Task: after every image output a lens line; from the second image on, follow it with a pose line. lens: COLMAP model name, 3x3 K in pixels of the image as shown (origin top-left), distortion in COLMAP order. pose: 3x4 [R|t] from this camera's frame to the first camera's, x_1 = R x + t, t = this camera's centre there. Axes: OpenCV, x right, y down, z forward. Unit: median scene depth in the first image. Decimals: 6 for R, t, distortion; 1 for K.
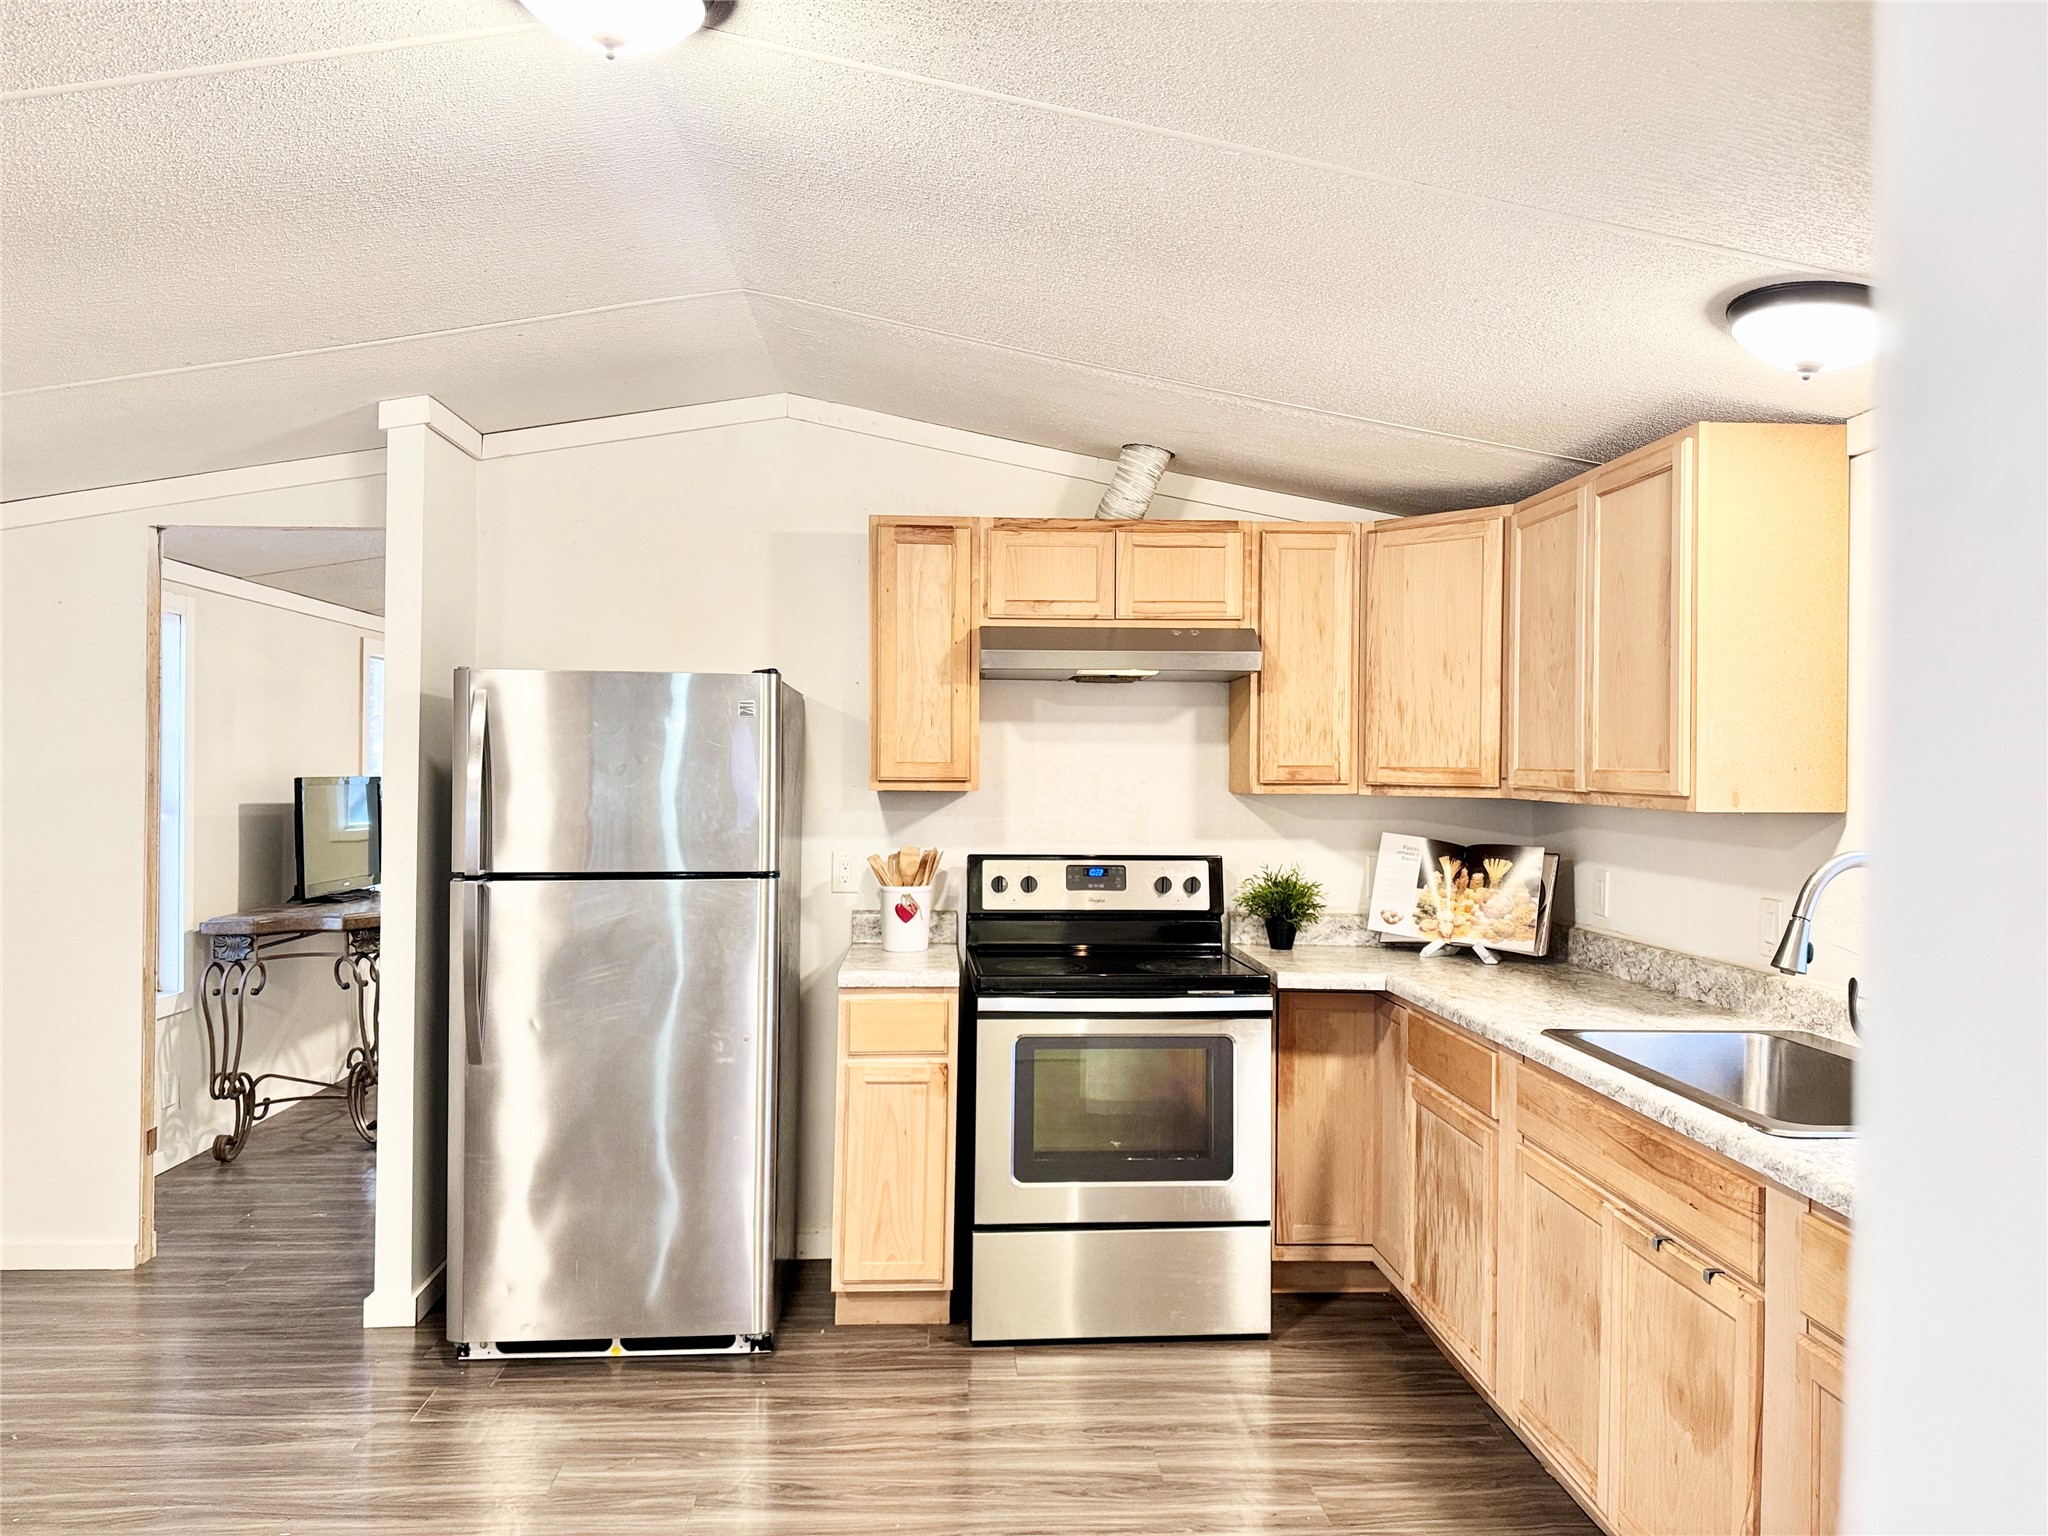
lens RADIAL K [[1433.5, 0, 1003.1], [0, 1433.5, 764.4], [0, 0, 1]] dist [0.093496, -0.126049]
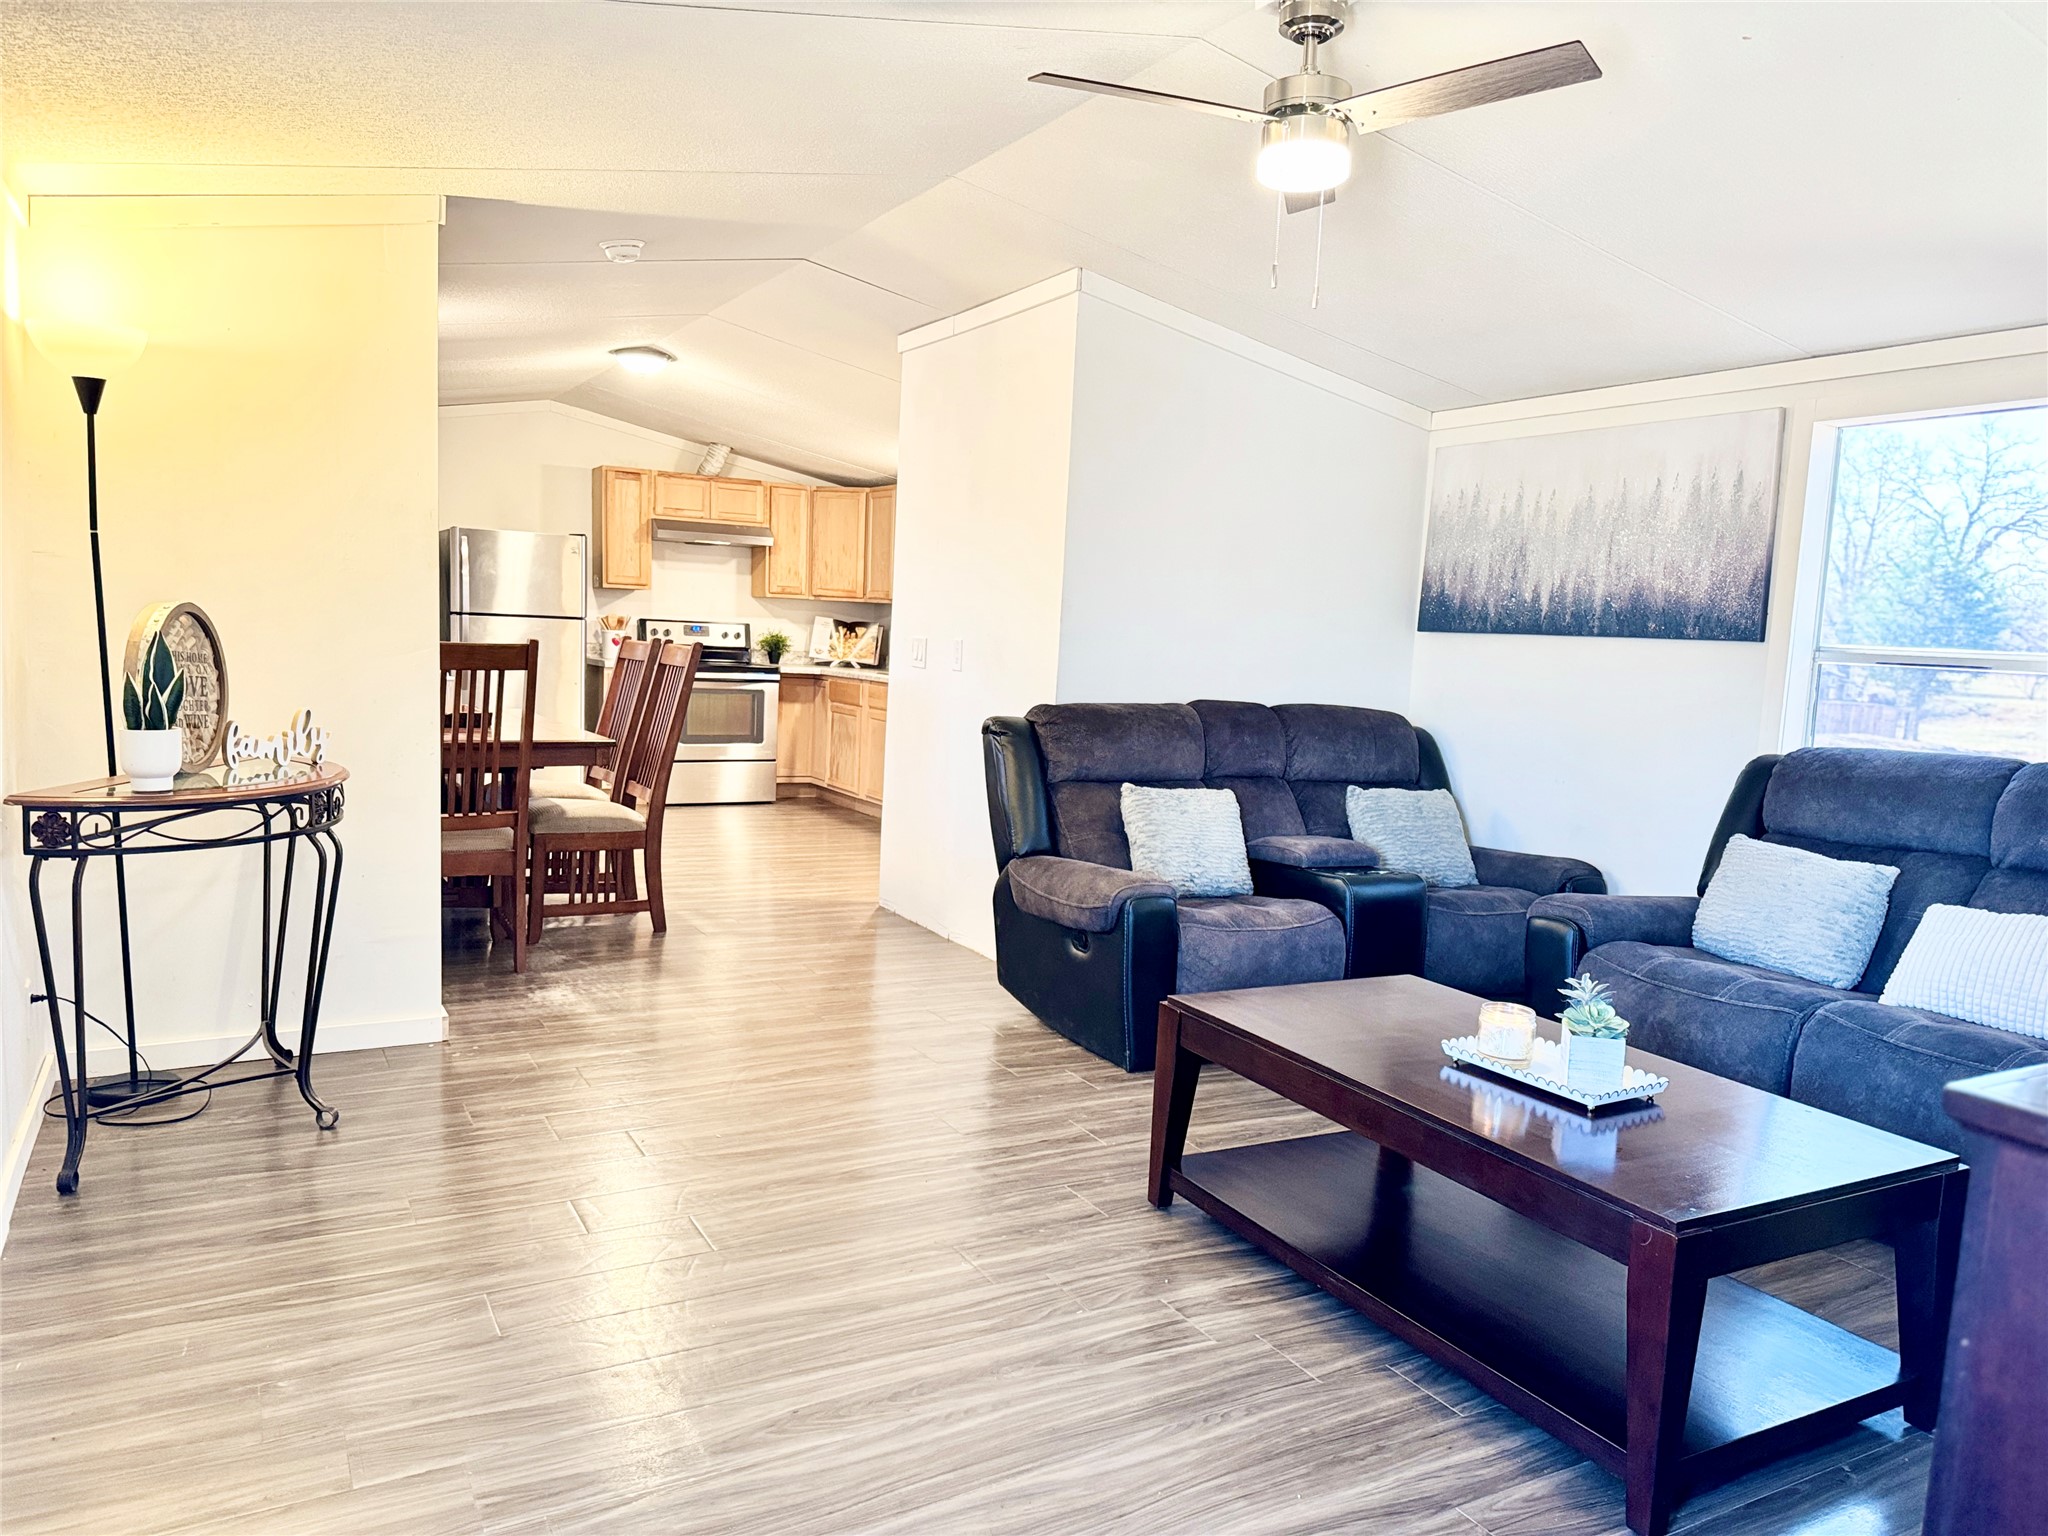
lens RADIAL K [[1433.5, 0, 1008.1], [0, 1433.5, 770.8], [0, 0, 1]] dist [0.093496, -0.126049]
pose [[0.901862, -0.011989, 0.431857, -0.559368], [-0.038037, 0.993529, 0.107016, 0.040757], [-0.430346, -0.112941, 0.895571, -1.510878]]
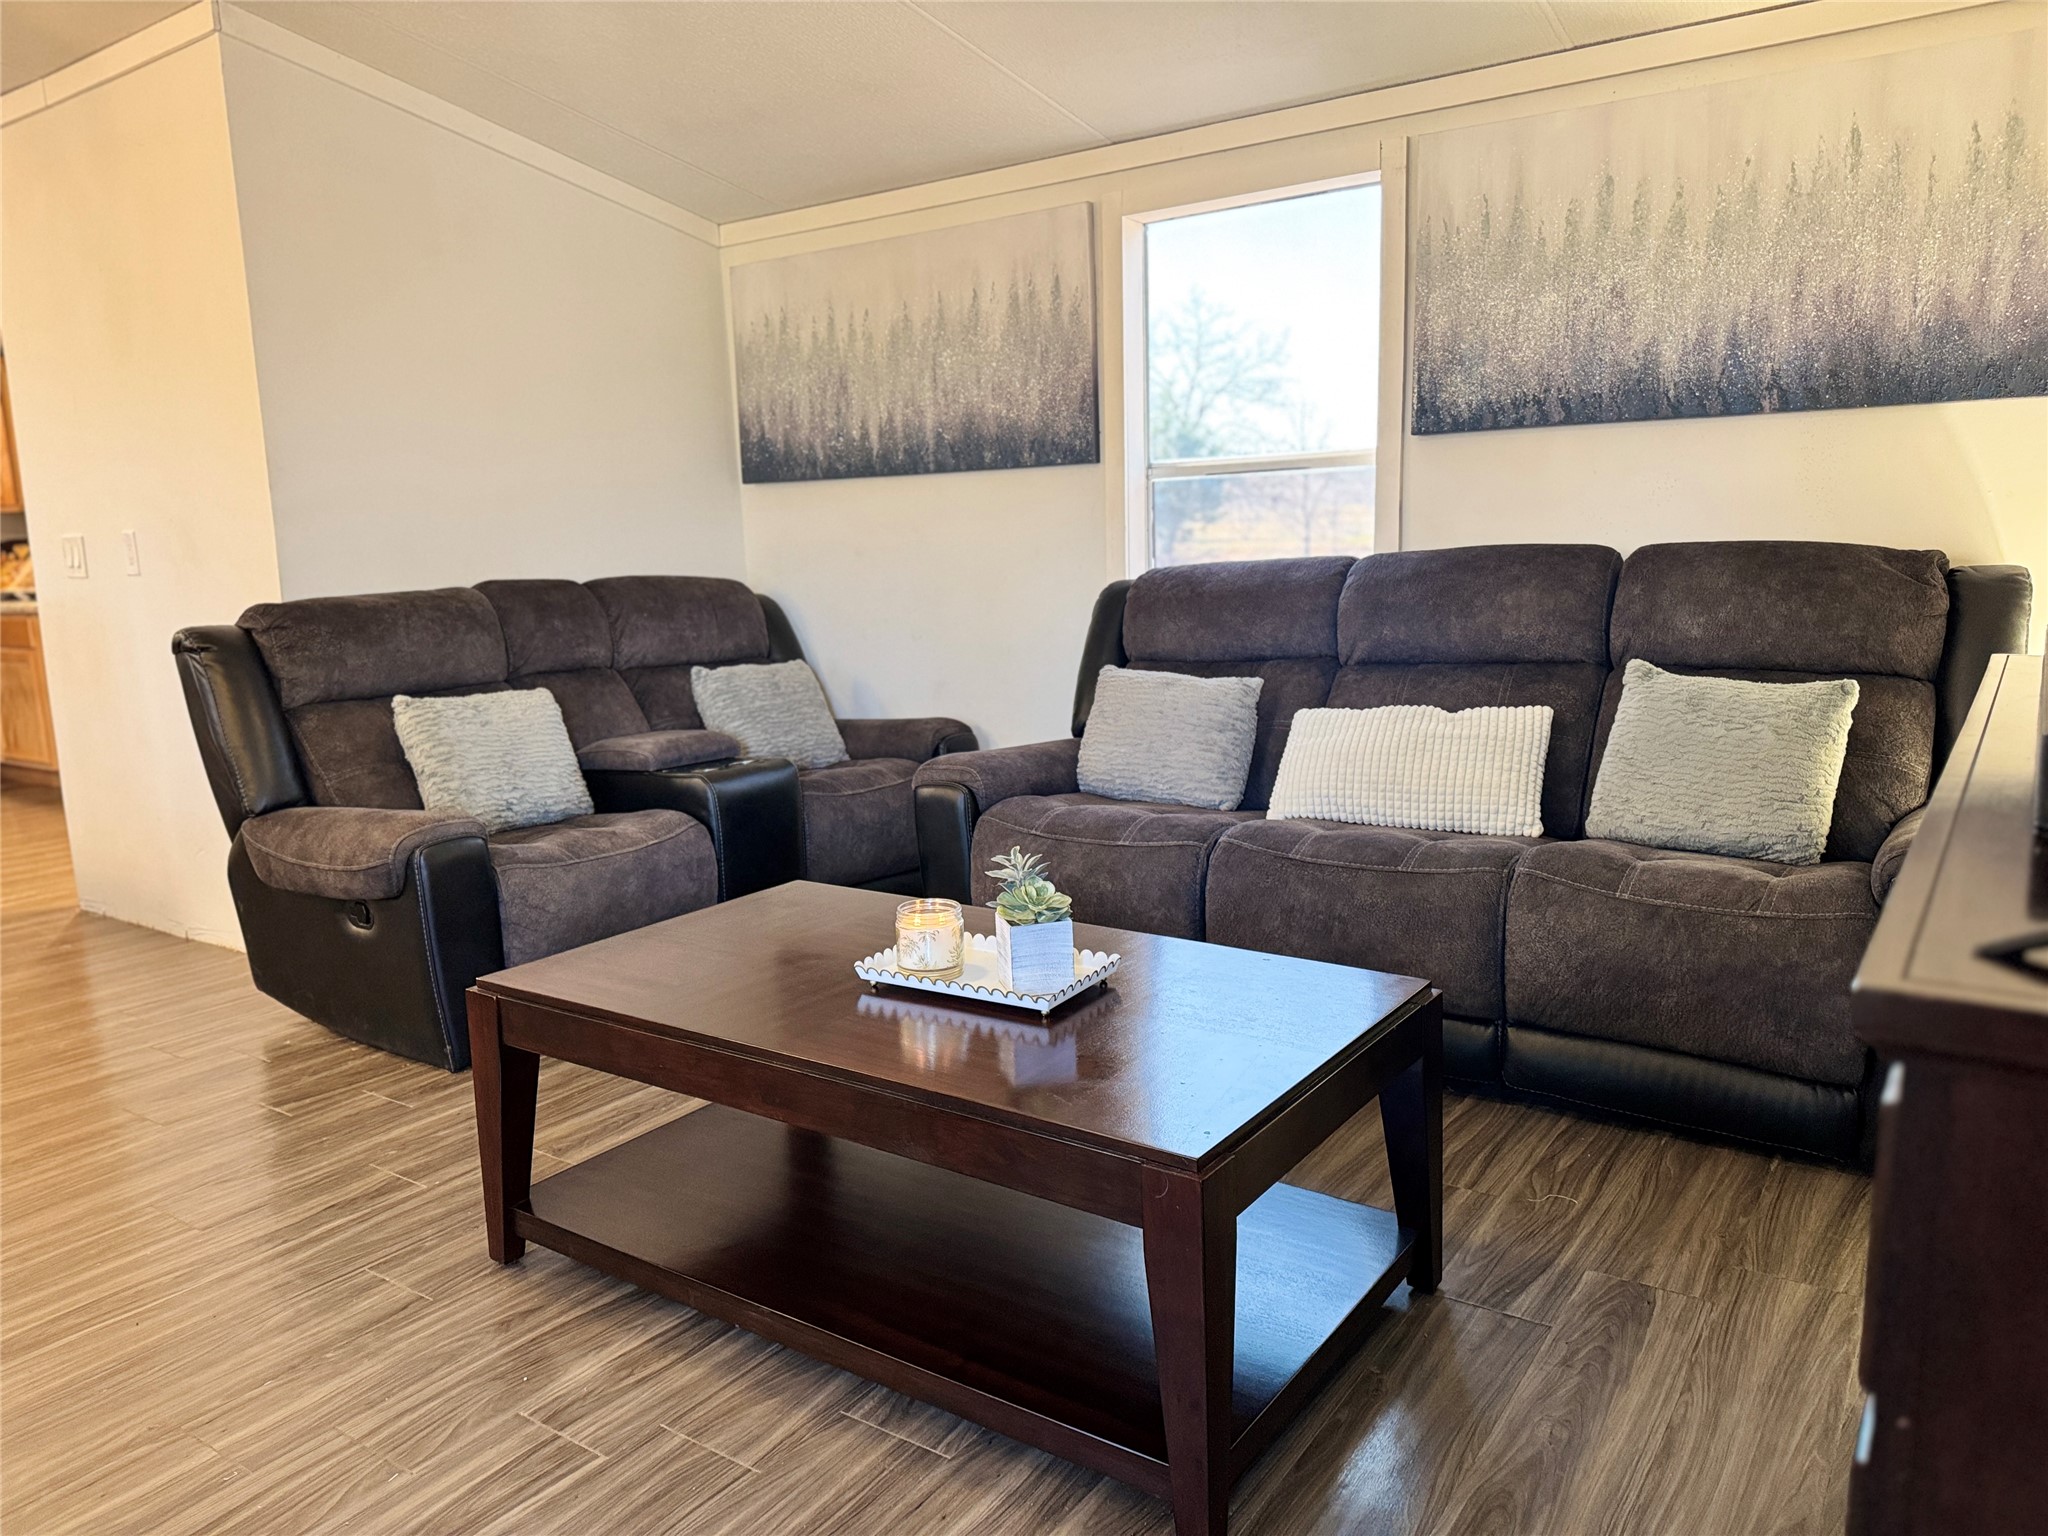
lens RADIAL K [[1433.5, 0, 1026.0], [0, 1433.5, 779.5], [0, 0, 1]] dist [0.093496, -0.126049]
pose [[0.609630, -0.166209, 0.775065, -0.424884], [0.037586, 0.982732, 0.181179, 0.077824], [-0.791795, -0.081320, 0.605350, -1.346844]]
